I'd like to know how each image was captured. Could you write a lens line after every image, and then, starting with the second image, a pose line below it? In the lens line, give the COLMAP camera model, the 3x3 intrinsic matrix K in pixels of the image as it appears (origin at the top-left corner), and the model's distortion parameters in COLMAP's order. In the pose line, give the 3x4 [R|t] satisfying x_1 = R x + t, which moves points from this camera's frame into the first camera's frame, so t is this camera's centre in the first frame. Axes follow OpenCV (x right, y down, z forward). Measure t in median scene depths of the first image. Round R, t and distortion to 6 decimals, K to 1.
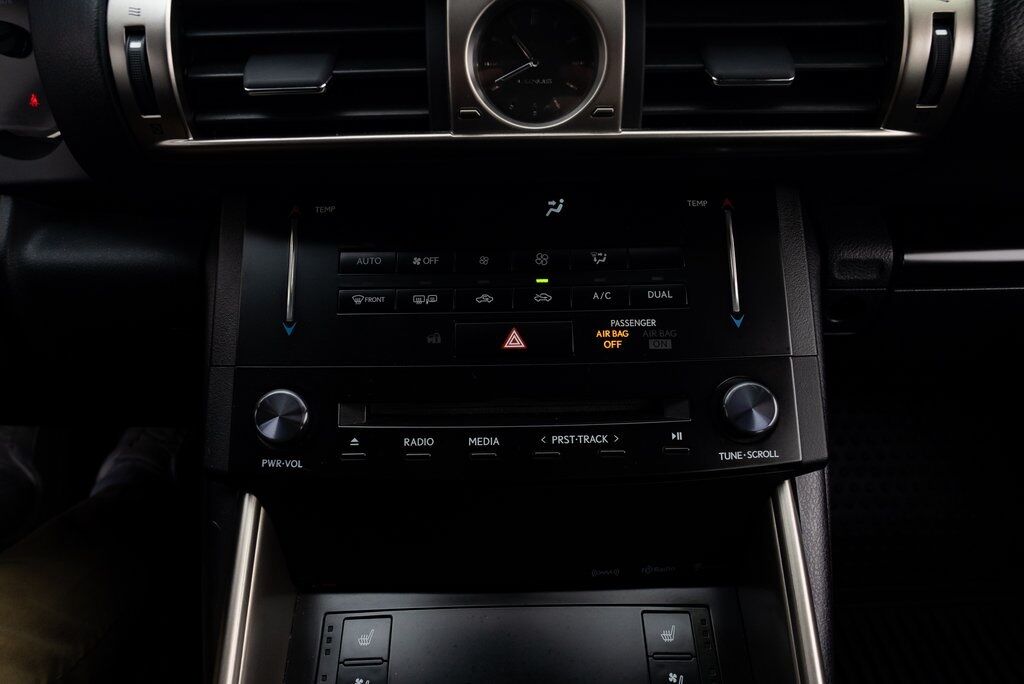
lens RADIAL K [[702.1, 0, 507.5], [0, 702.1, 339.5], [0, 0, 1]] dist [-0.024466, 0.015709]
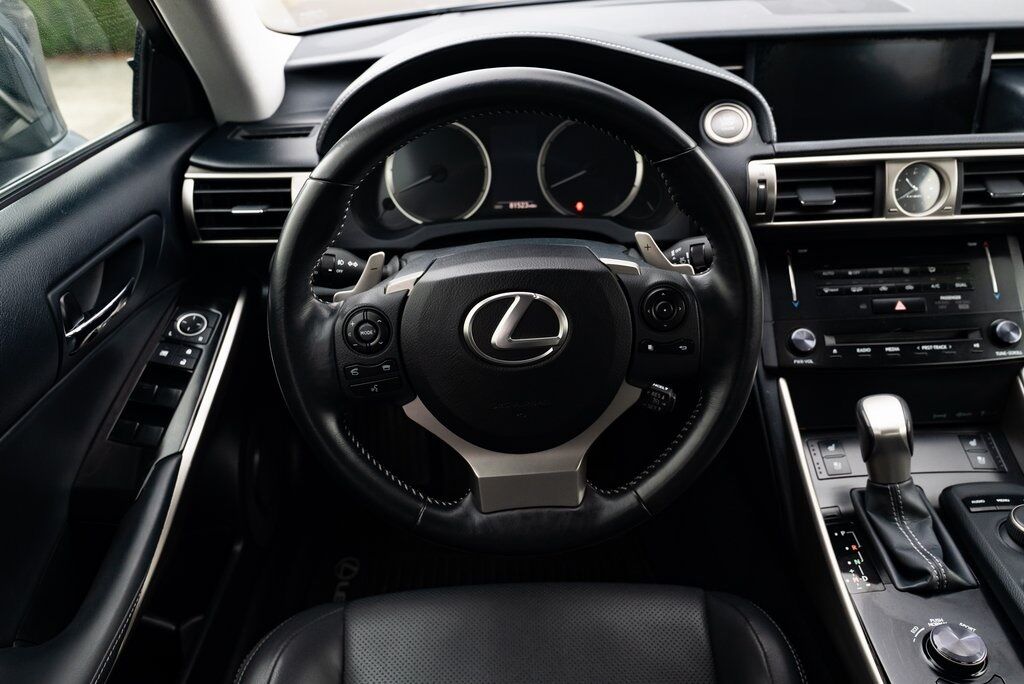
lens RADIAL K [[864.0, 0, 507.6], [0, 864.0, 341.2], [0, 0, 1]] dist [-0.020681, 0.030386]
pose [[0.999704, -0.023307, -0.007028, -1.280870], [0.022607, 0.995938, -0.087158, 0.339037], [0.009031, 0.086973, 0.996170, -1.827879]]
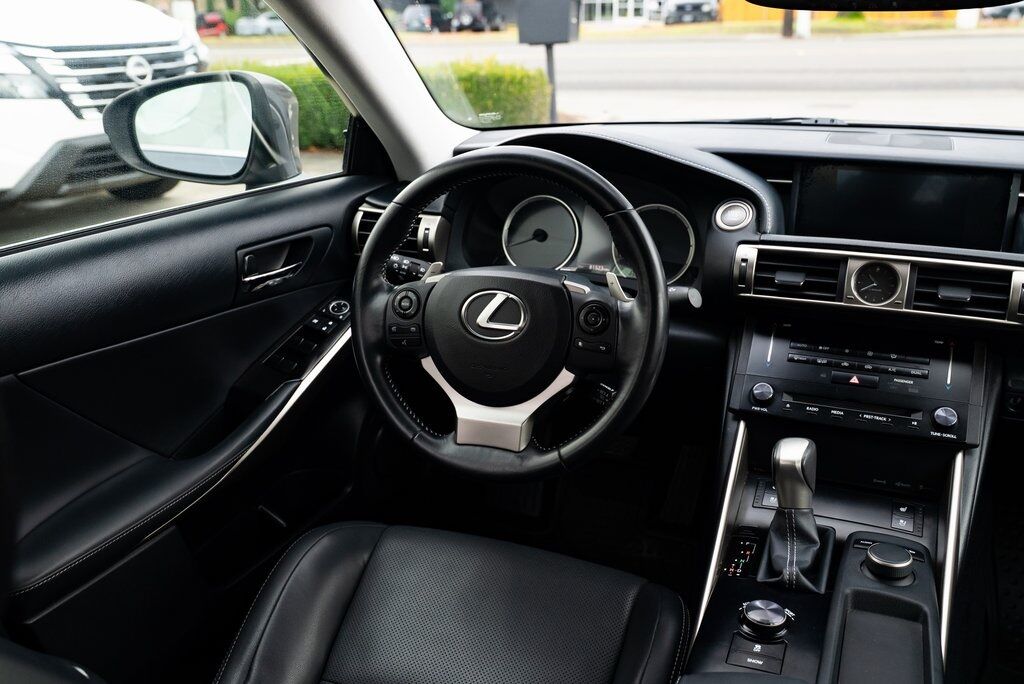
lens RADIAL K [[937.9, 0, 515.9], [0, 937.9, 346.3], [0, 0, 1]] dist [-0.003491, 0.000000]
pose [[0.924154, 0.137920, -0.356254, 0.074020], [-0.221777, 0.953011, -0.206361, 0.933622], [0.311053, 0.269718, 0.911317, -2.782684]]
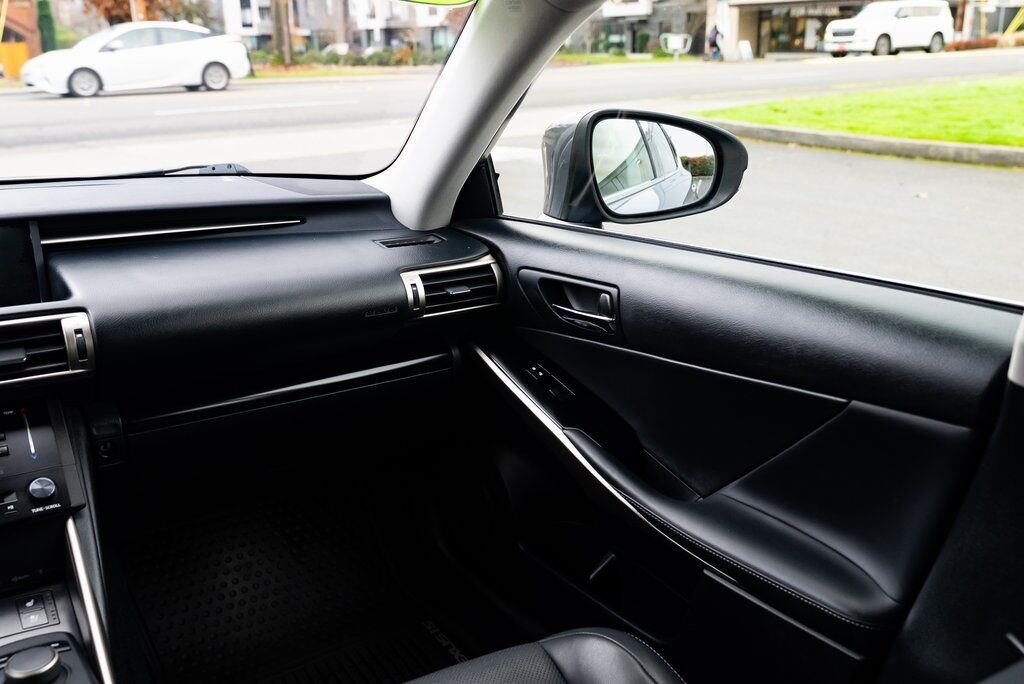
lens RADIAL K [[937.9, 0, 513.5], [0, 937.9, 342.1], [0, 0, 1]] dist [-0.003491, 0.000000]
pose [[0.839003, -0.147403, 0.523781, 0.096458], [0.303004, 0.926113, -0.224729, 0.849041], [-0.451955, 0.347256, 0.821675, -2.543293]]
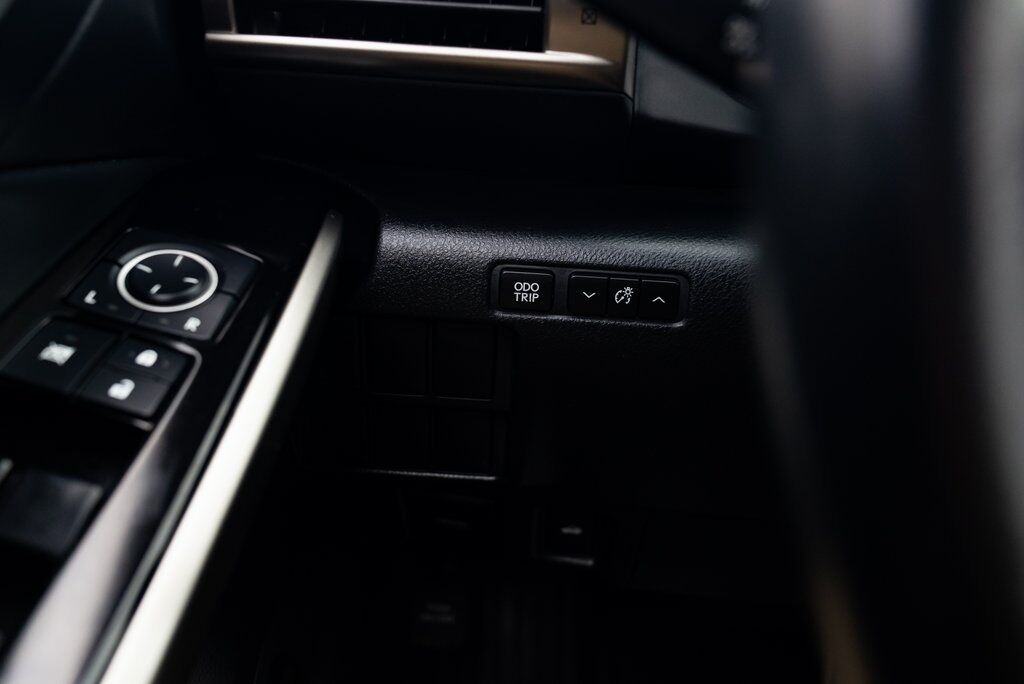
lens RADIAL K [[994.6, 0, 510.5], [0, 994.6, 339.2], [0, 0, 1]] dist [0.022035, 0.000000]
pose [[0.996832, 0.078269, 0.014155, -2.020955], [-0.072165, 0.964817, -0.252826, 0.297475], [-0.033445, 0.251003, 0.967408, 0.060927]]
